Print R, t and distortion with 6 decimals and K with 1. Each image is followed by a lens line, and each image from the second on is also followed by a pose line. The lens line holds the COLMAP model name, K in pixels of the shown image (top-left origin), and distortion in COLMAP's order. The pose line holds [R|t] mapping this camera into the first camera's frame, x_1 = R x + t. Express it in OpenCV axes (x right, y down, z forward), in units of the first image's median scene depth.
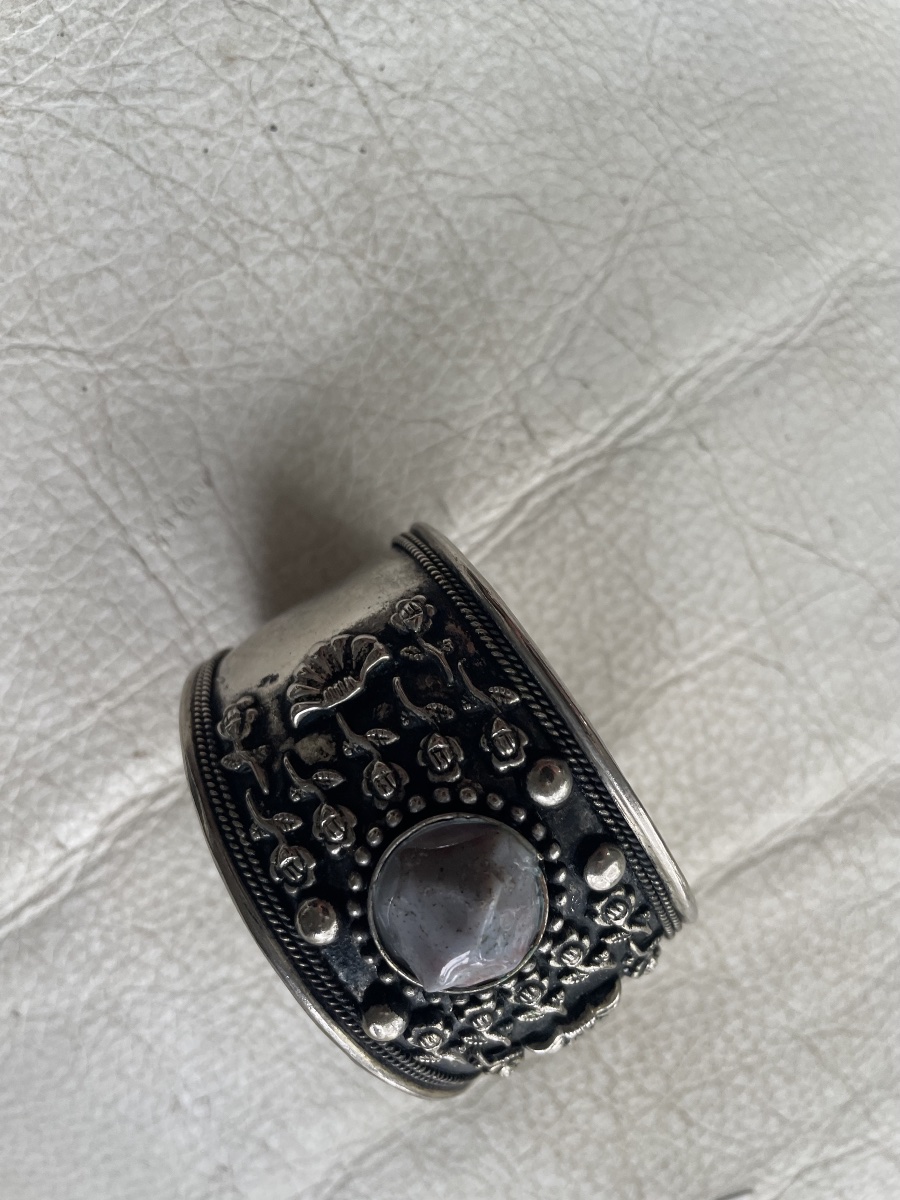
lens RADIAL K [[945.0, 0, 449.4], [0, 945.0, 603.3], [0, 0, 1]] dist [0.029892, -0.096165]
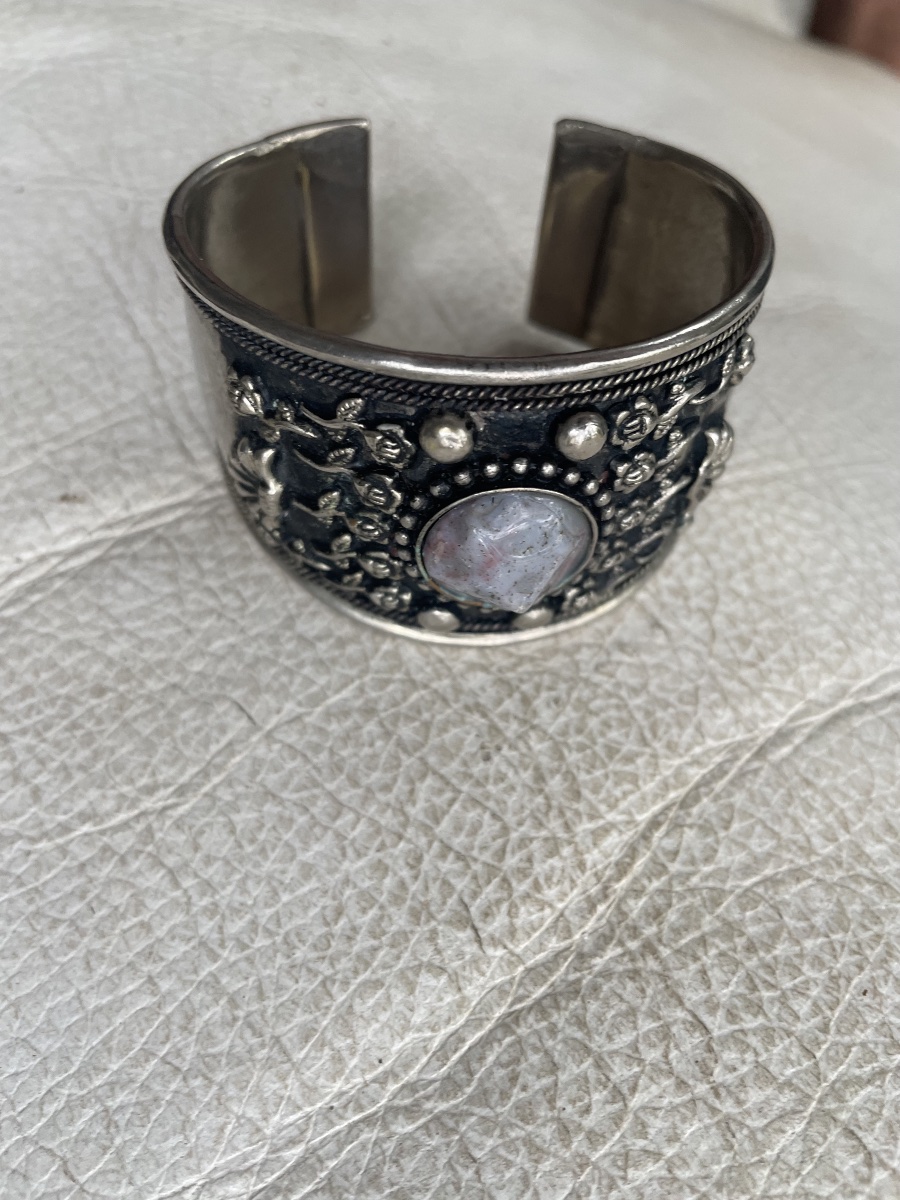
lens RADIAL K [[953.5, 0, 453.7], [0, 953.5, 603.3], [0, 0, 1]] dist [0.020774, -0.090414]
pose [[0.997933, -0.003679, -0.064162, 0.067408], [-0.040626, 0.737468, -0.674160, 0.781755], [0.049798, 0.675373, 0.735794, 0.456075]]
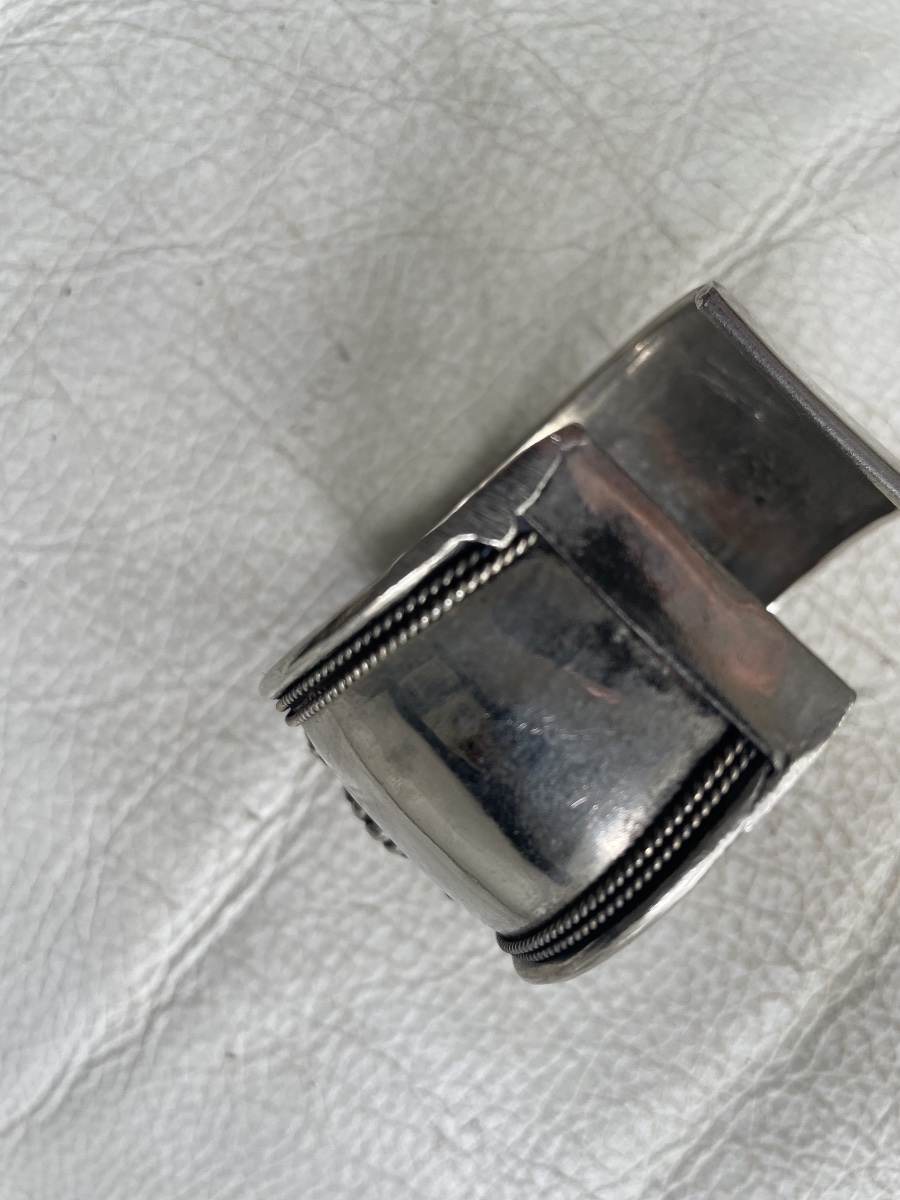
lens RADIAL K [[945.0, 0, 449.4], [0, 945.0, 603.3], [0, 0, 1]] dist [0.029892, -0.096165]
pose [[0.971998, -0.226040, -0.064236, -0.141739], [0.210377, 0.958841, -0.190699, 0.279600], [0.104697, 0.171845, 0.979545, 0.145043]]
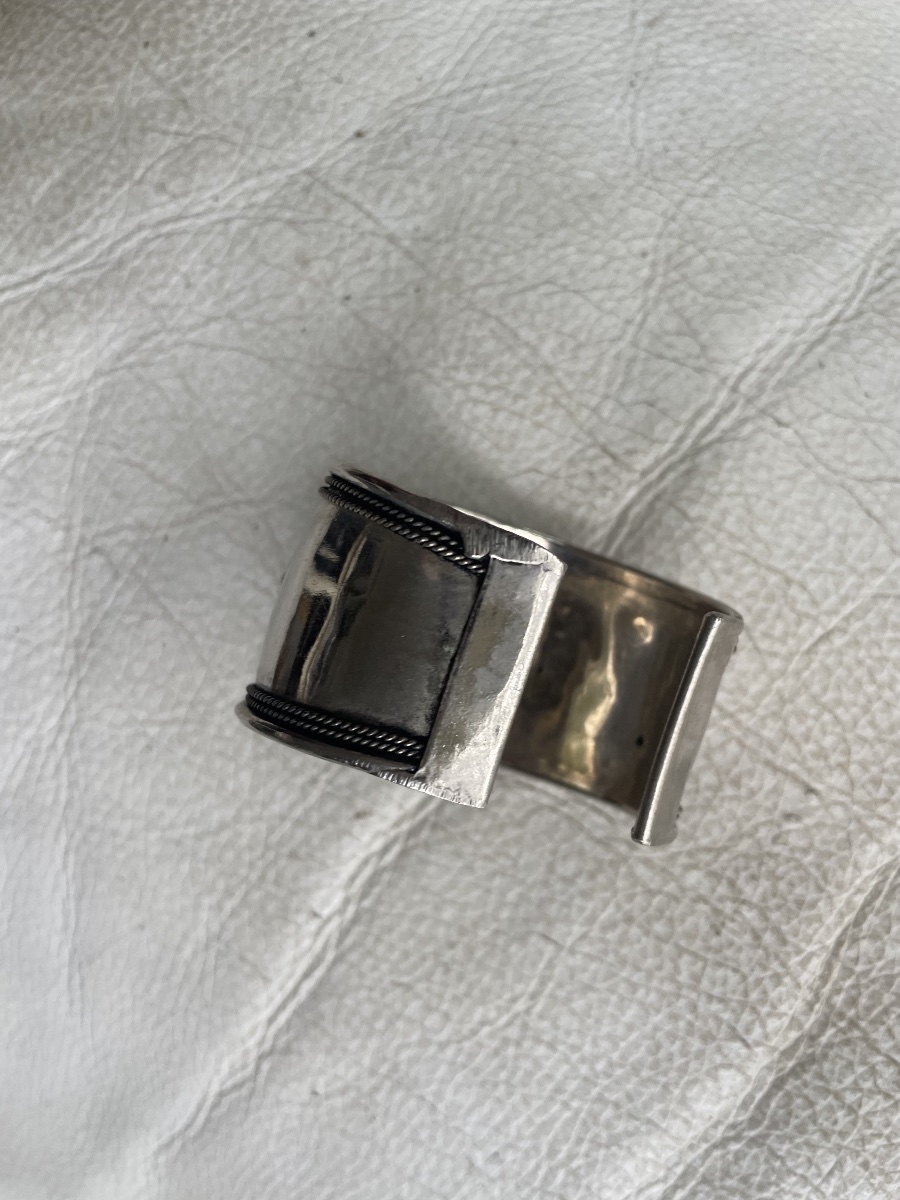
lens RADIAL K [[931.0, 0, 452.4], [0, 931.0, 610.9], [0, 0, 1]] dist [0.029832, -0.086335]
pose [[0.926856, -0.279282, -0.250877, 0.134348], [0.218141, 0.944522, -0.245547, 0.227332], [0.305536, 0.172860, 0.936358, -0.079791]]
